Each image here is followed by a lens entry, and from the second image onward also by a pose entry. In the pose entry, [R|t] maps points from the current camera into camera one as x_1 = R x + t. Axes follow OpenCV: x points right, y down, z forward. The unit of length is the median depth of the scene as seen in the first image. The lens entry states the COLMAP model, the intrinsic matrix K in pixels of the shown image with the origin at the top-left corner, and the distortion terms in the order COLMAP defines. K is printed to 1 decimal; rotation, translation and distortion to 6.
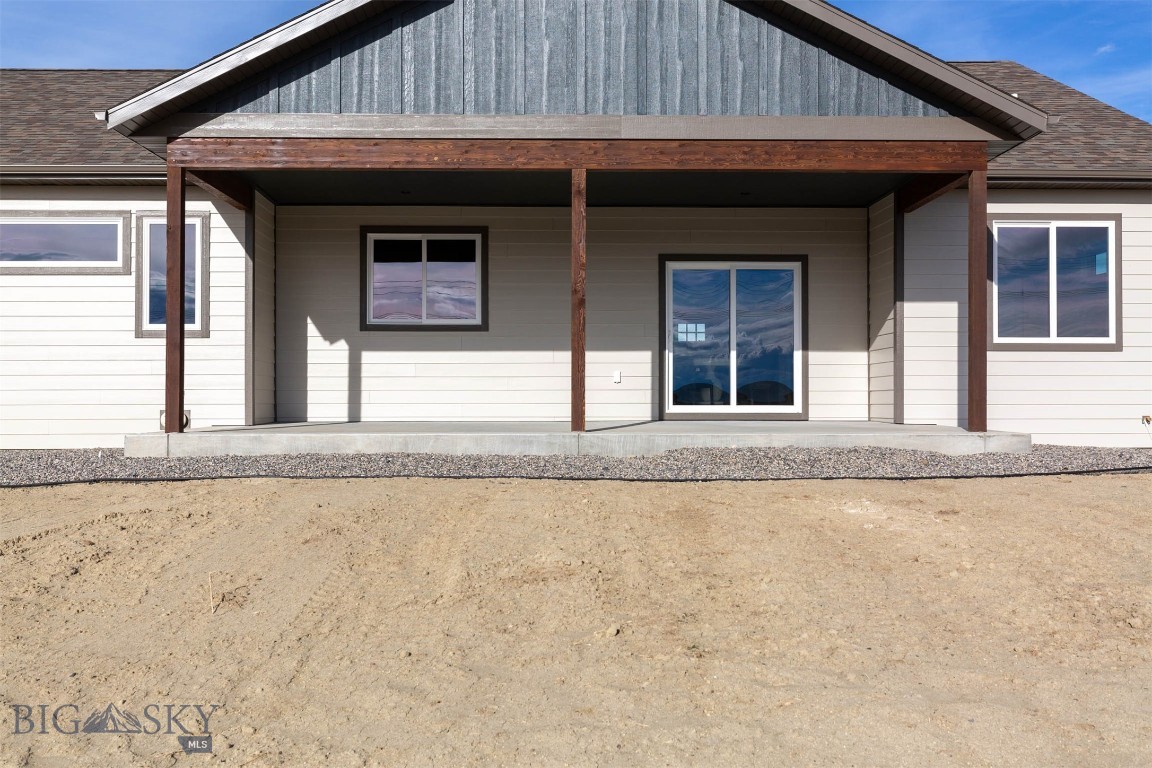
lens RADIAL K [[1114.4, 0, 574.8], [0, 1114.4, 376.0], [0, 0, 1]] dist [-0.002114, -0.007671]
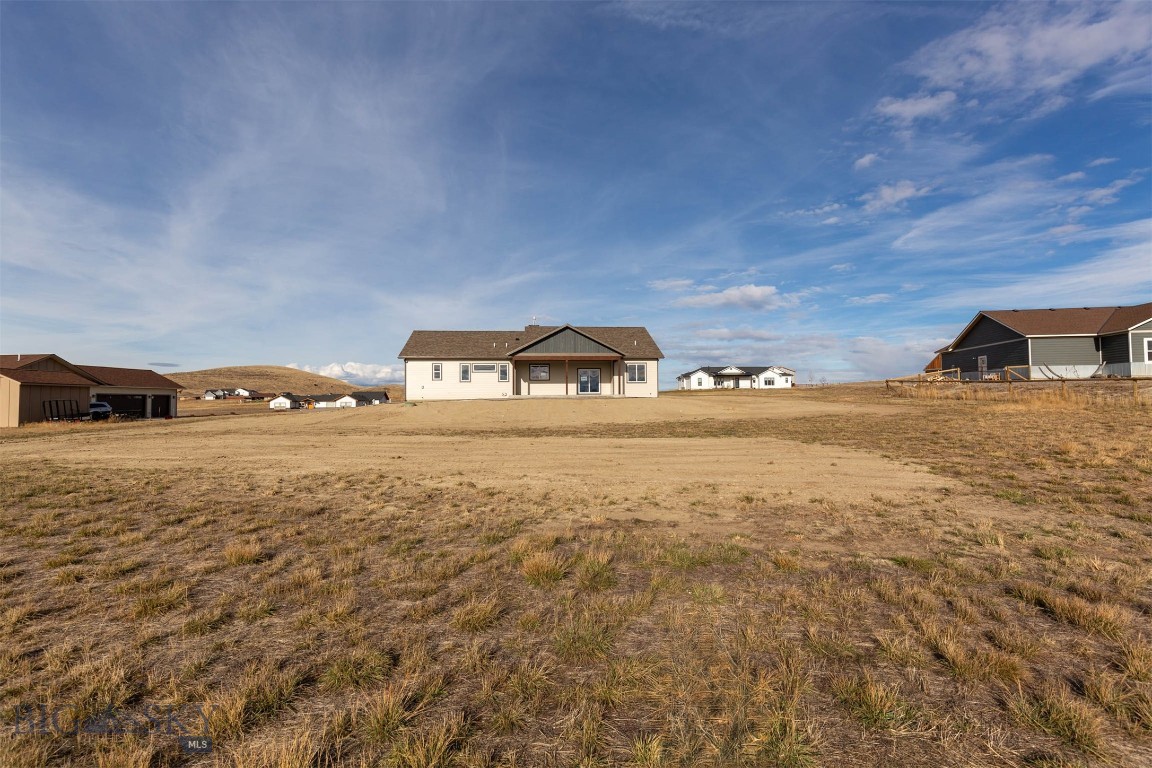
lens RADIAL K [[528.0, 0, 611.5], [0, 528.0, 382.3], [0, 0, 1]] dist [-0.001423, -0.000041]
pose [[0.992668, -0.005987, 0.120721, -0.123185], [0.007840, 0.999859, -0.014879, 0.021078], [-0.120615, 0.015716, 0.992575, -2.459598]]
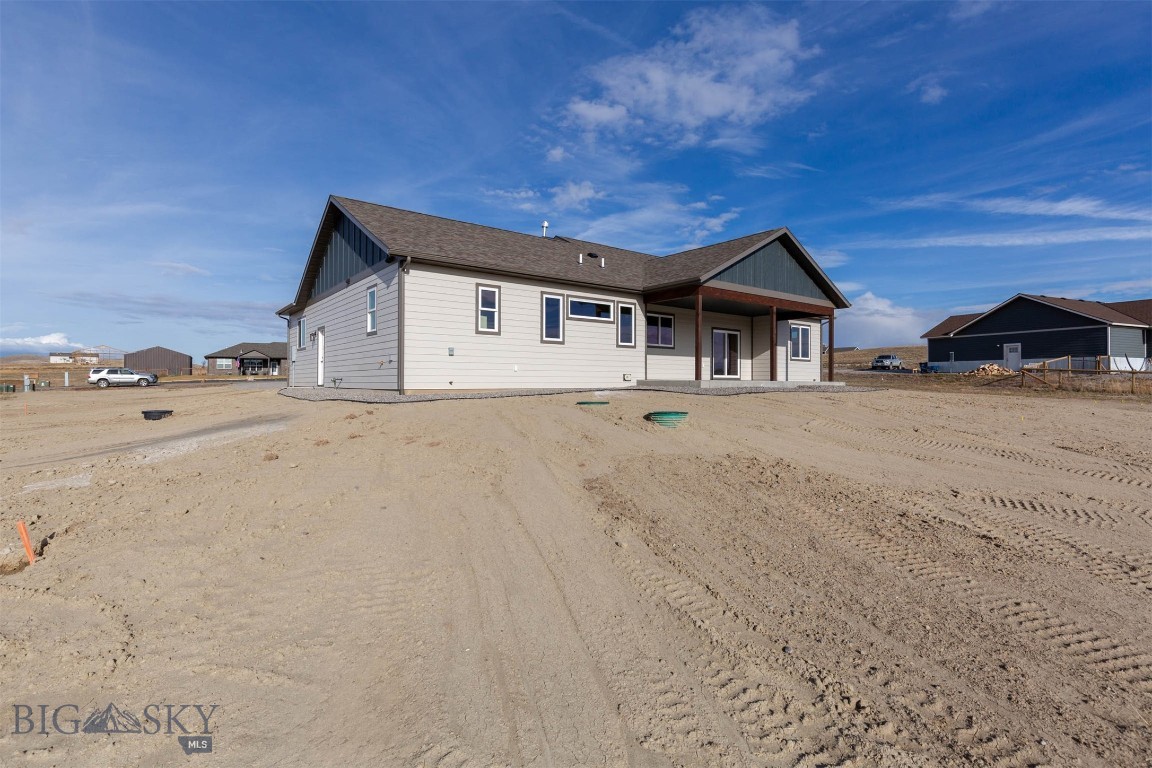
lens RADIAL K [[550.0, 0, 576.0], [0, 550.0, 384.0], [0, 0, 1]] dist [0.024648, -0.000003]
pose [[0.798081, 0.002235, 0.602546, -1.444121], [-0.015099, 0.999753, 0.016291, 0.039787], [-0.602361, -0.022100, 0.797918, -0.023808]]
